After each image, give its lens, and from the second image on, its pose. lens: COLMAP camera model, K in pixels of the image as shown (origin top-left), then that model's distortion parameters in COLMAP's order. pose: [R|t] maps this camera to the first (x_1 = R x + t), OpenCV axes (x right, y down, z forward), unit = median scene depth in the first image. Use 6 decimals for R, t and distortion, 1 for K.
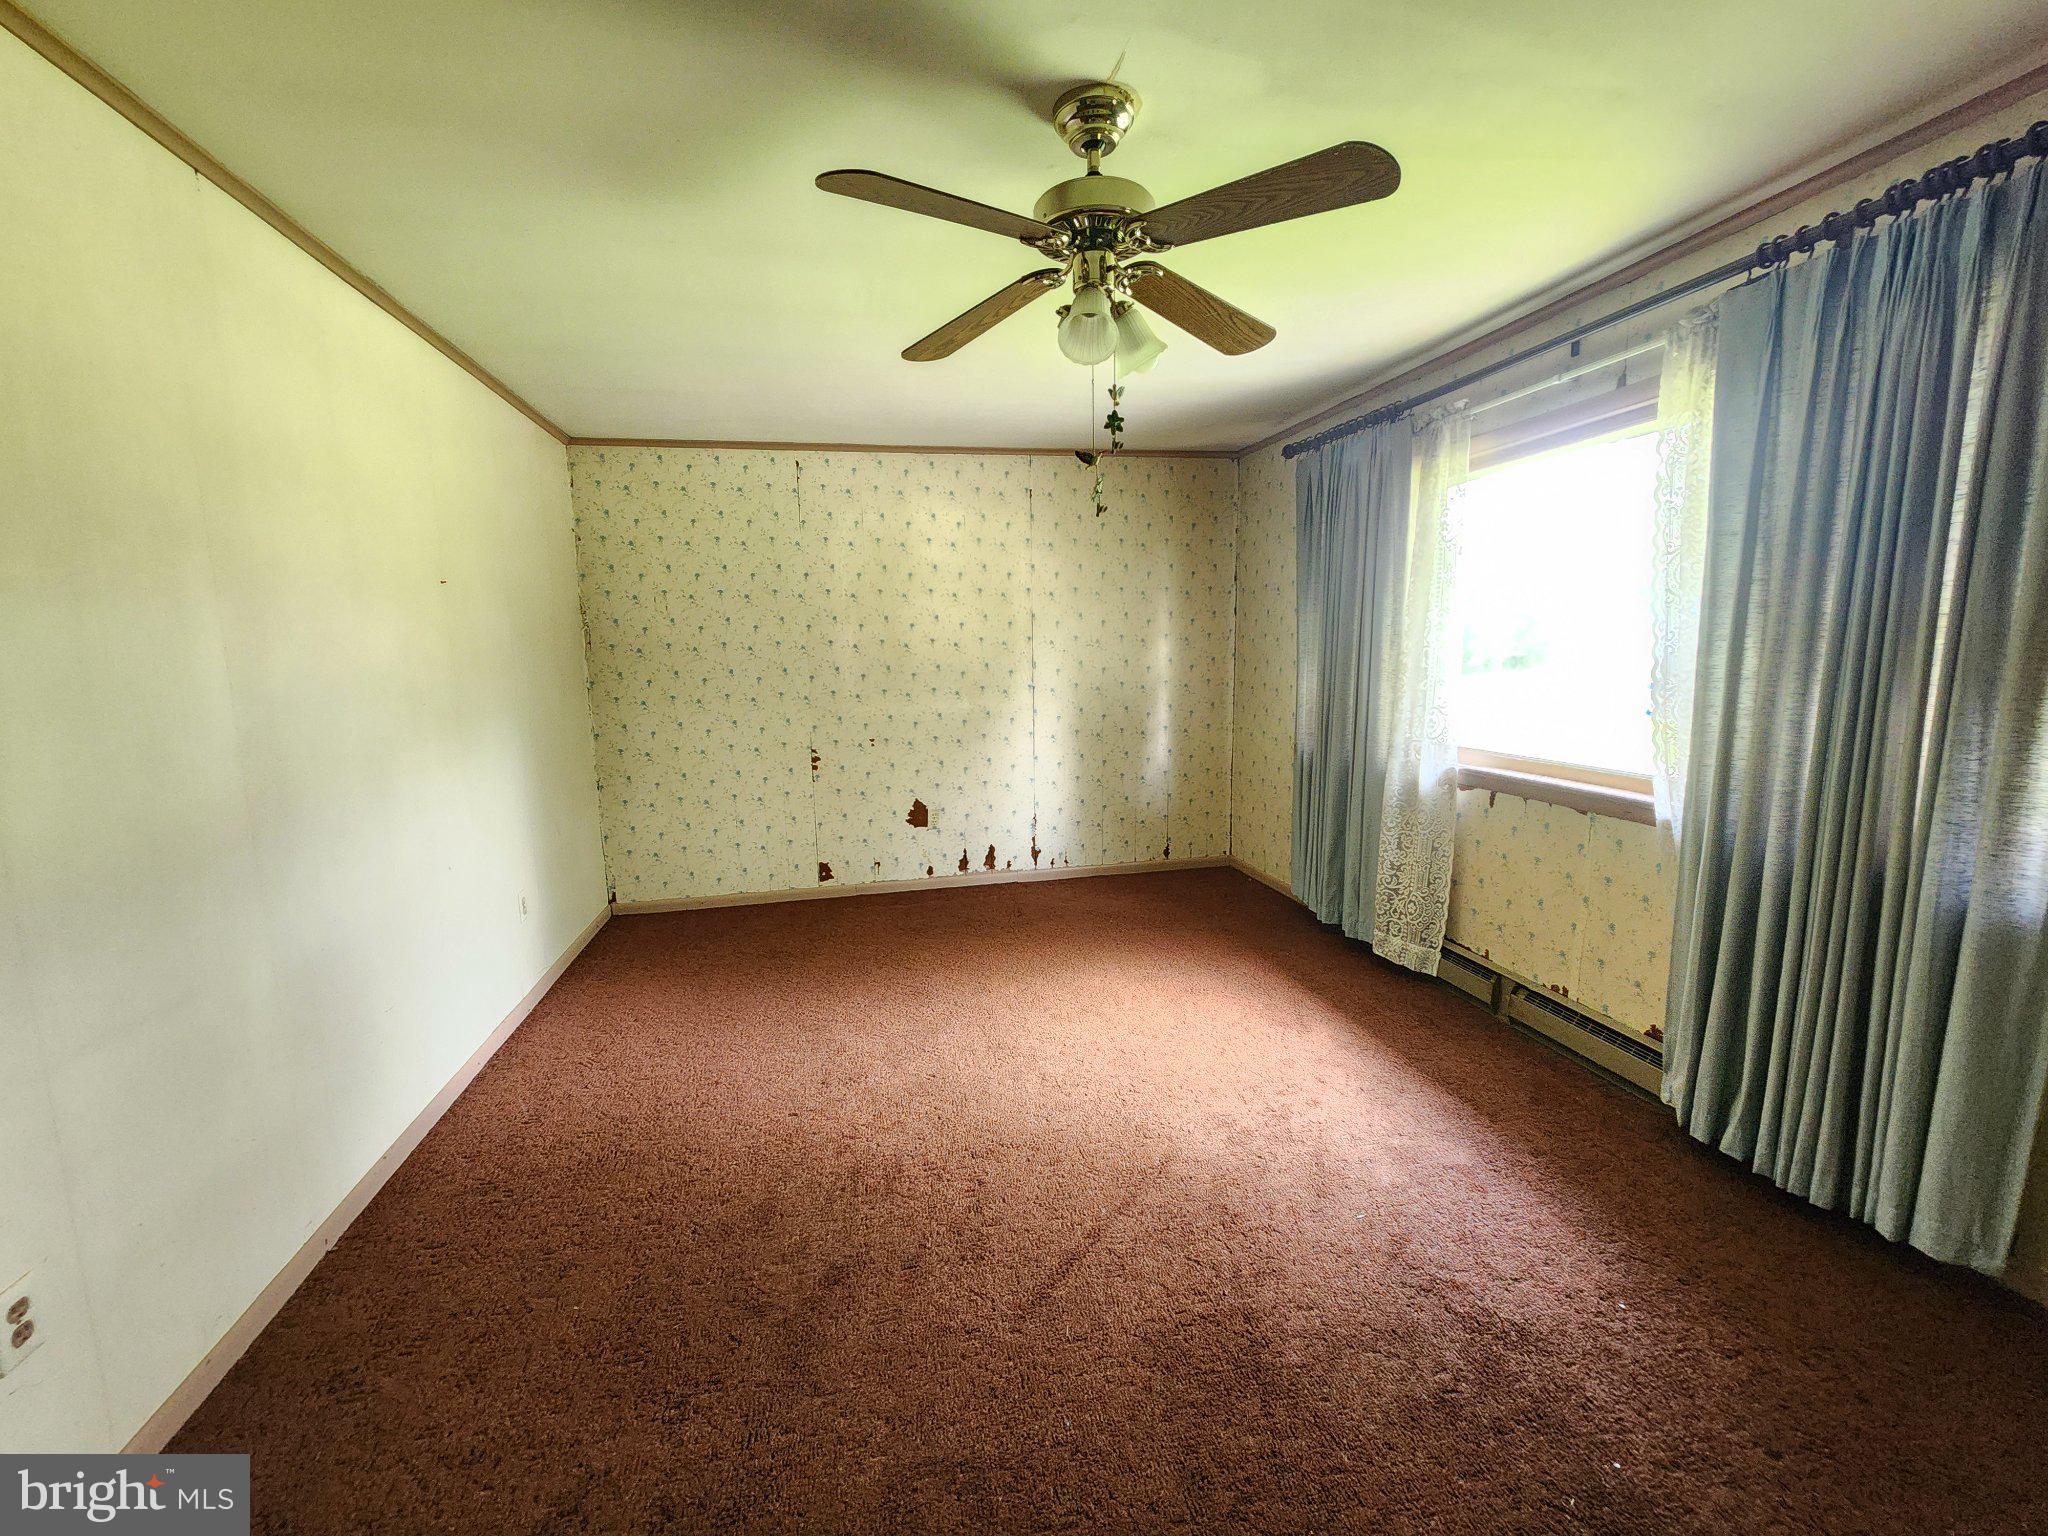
lens RADIAL K [[825.7, 0, 1023.5], [0, 825.7, 768.0], [0, 0, 1]] dist [0.000890, 0.000122]
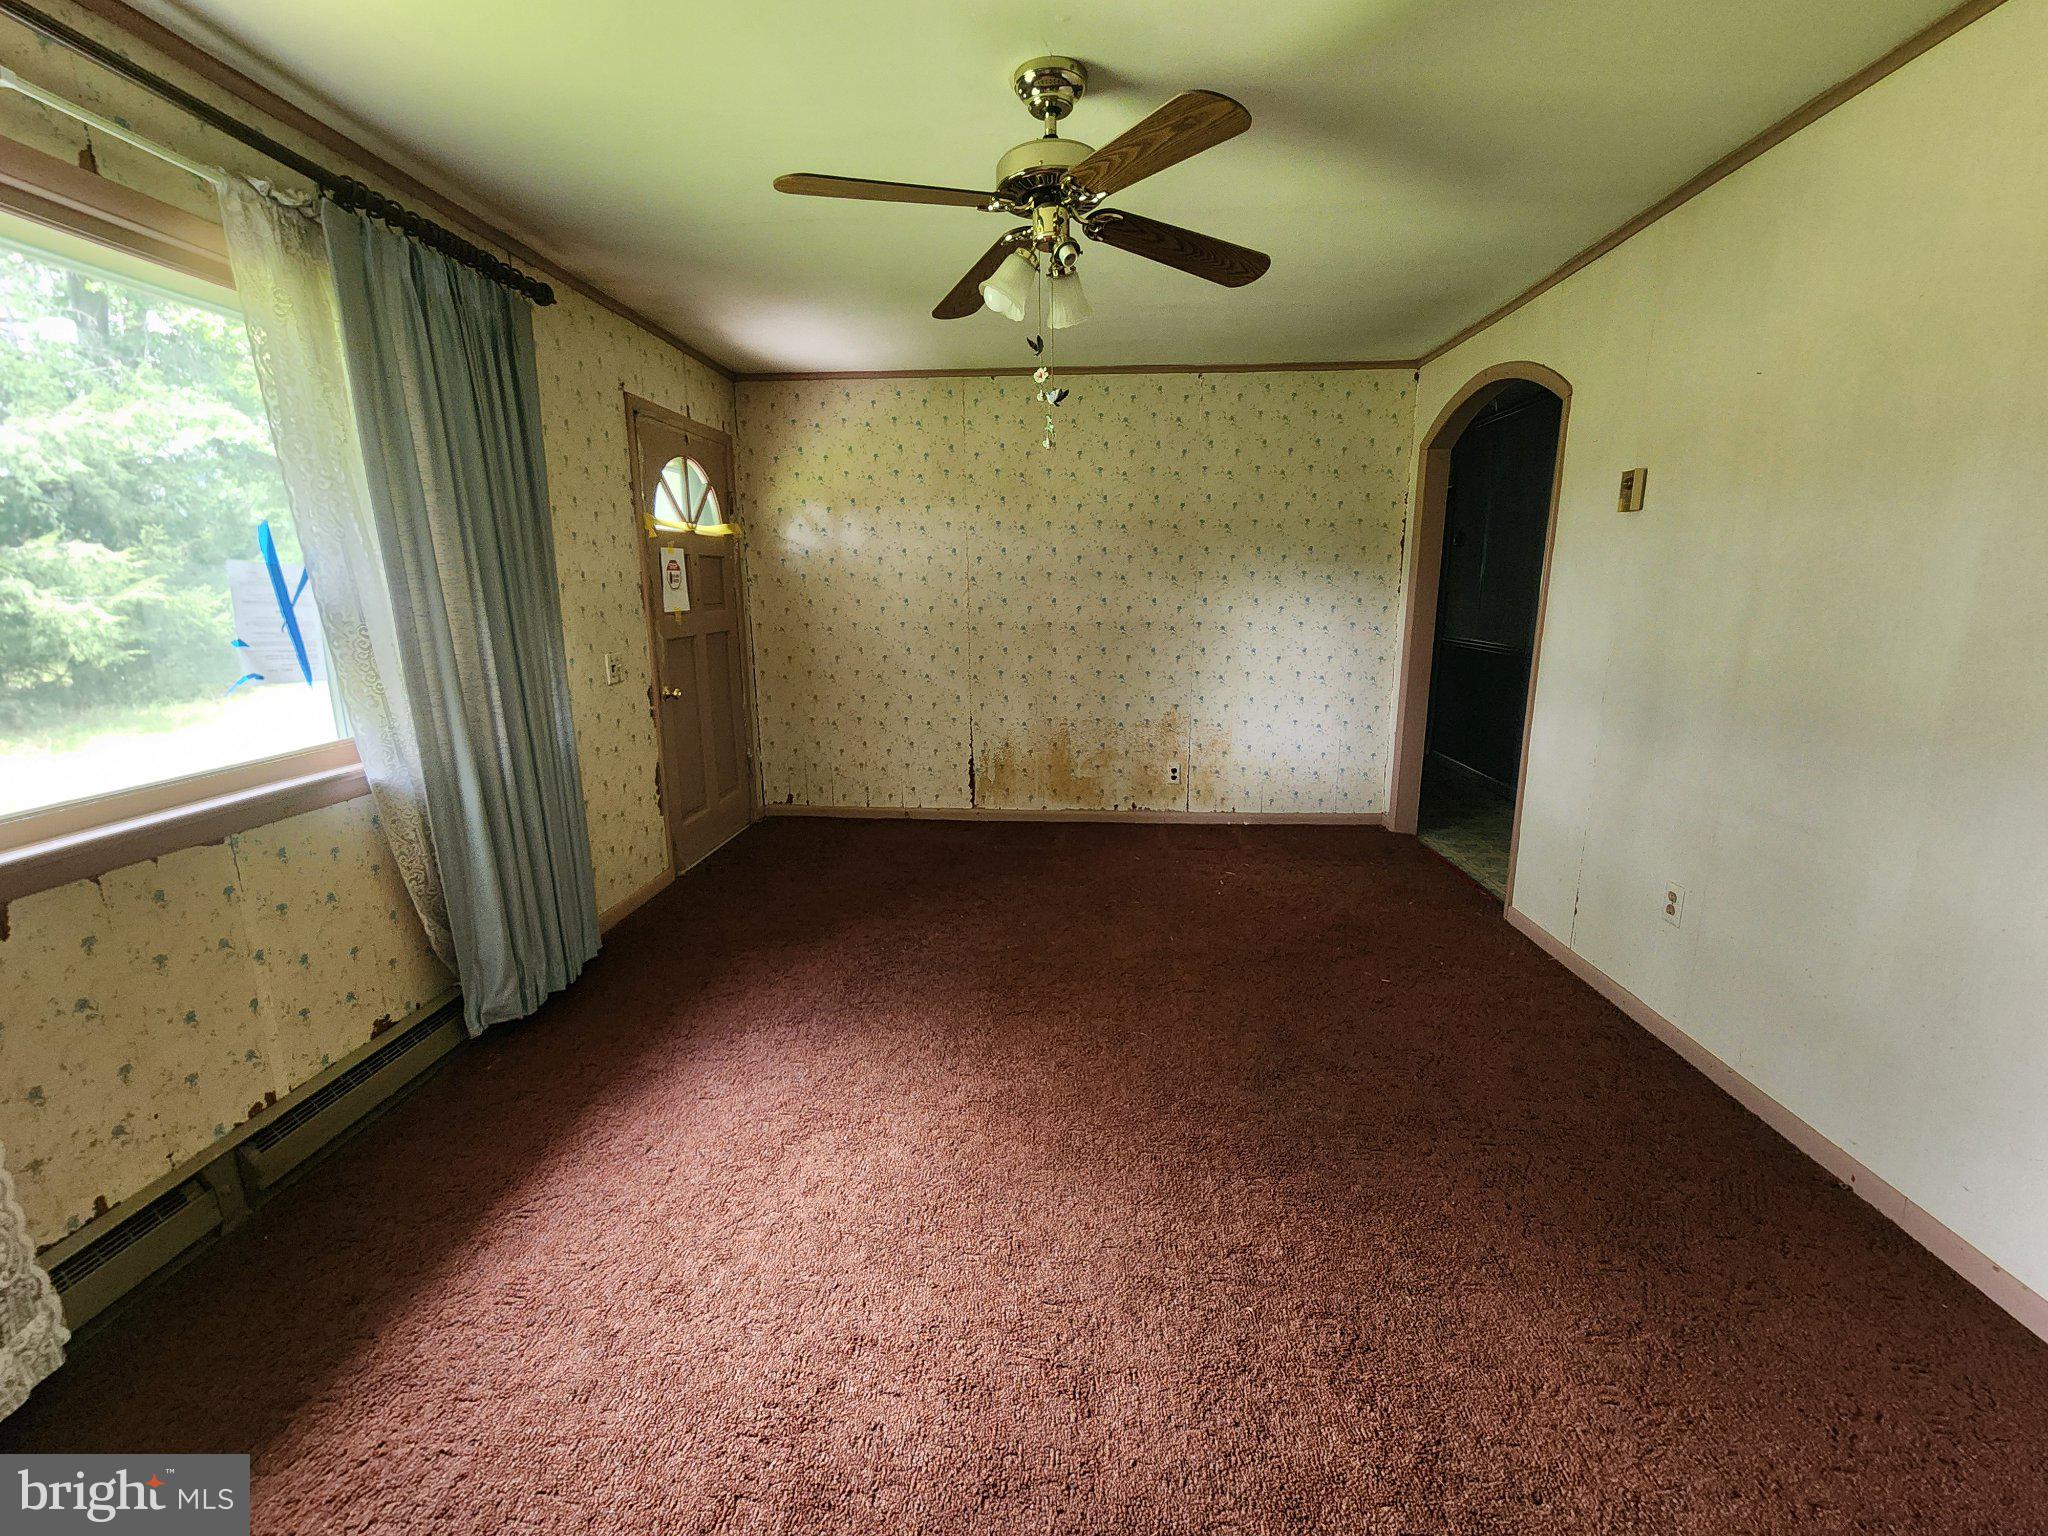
lens RADIAL K [[825.7, 0, 1023.0], [0, 825.7, 769.4], [0, 0, 1]] dist [0.000890, 0.000122]
pose [[-0.963126, -0.023993, 0.267980, -0.127787], [0.072554, 0.935956, 0.344561, -0.183124], [-0.259085, 0.351299, -0.899702, 1.407486]]
